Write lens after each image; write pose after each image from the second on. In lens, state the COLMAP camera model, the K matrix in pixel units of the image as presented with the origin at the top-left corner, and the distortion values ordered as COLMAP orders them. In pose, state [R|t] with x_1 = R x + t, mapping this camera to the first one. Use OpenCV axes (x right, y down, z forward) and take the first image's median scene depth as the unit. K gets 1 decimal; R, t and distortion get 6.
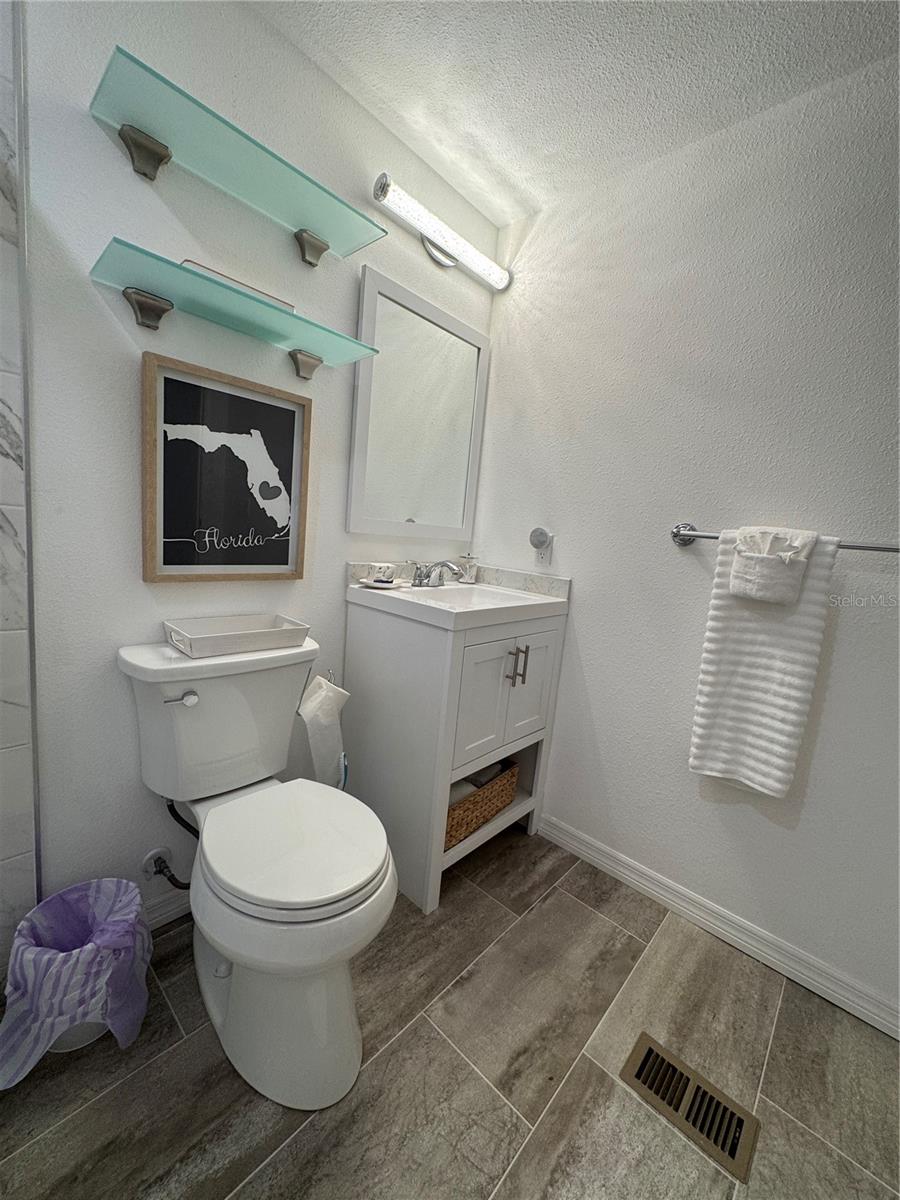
lens RADIAL K [[477.2, 0, 454.4], [0, 477.2, 596.1], [0, 0, 1]] dist [-0.002748, 0.000202]
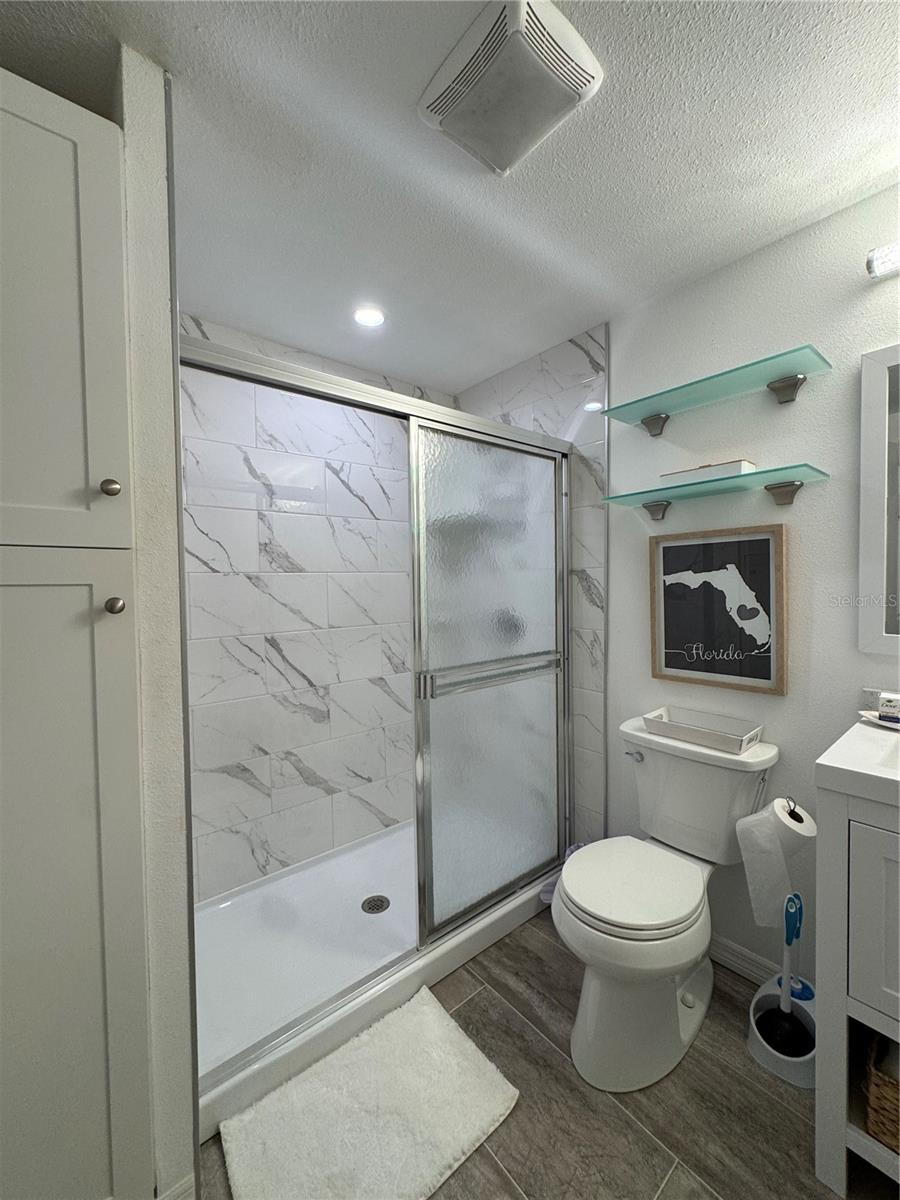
lens RADIAL K [[477.2, 0, 446.6], [0, 477.2, 598.1], [0, 0, 1]] dist [-0.002748, 0.000202]
pose [[-0.151015, -0.055227, -0.986988, 0.897735], [-0.133528, 0.990427, -0.034989, -0.125931], [0.979472, 0.126507, -0.156944, 0.499550]]
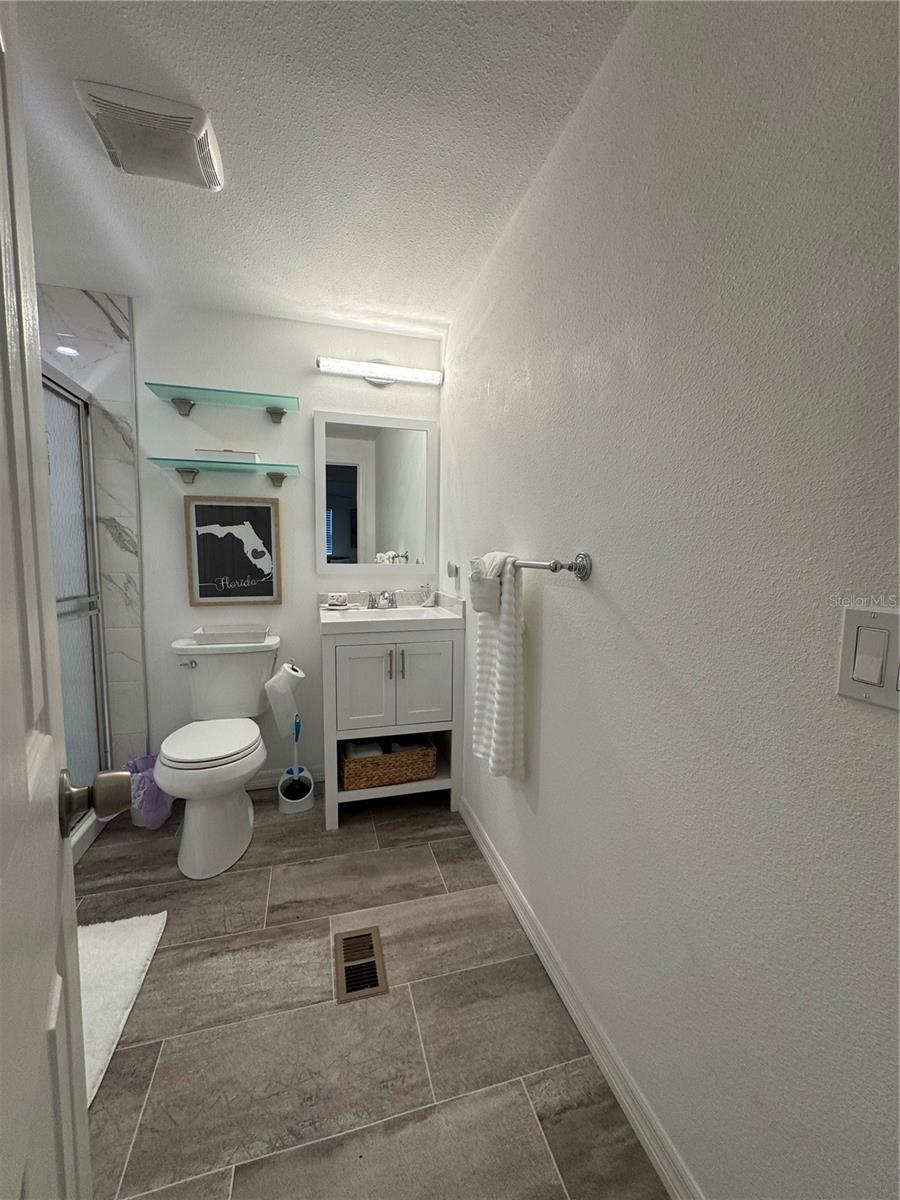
lens RADIAL K [[477.2, 0, 453.6], [0, 477.2, 597.1], [0, 0, 1]] dist [-0.002748, 0.000202]
pose [[0.848614, -0.031646, -0.528064, 1.209634], [-0.007644, 0.997371, -0.072056, 0.061855], [0.528957, 0.065185, 0.846142, -0.096490]]
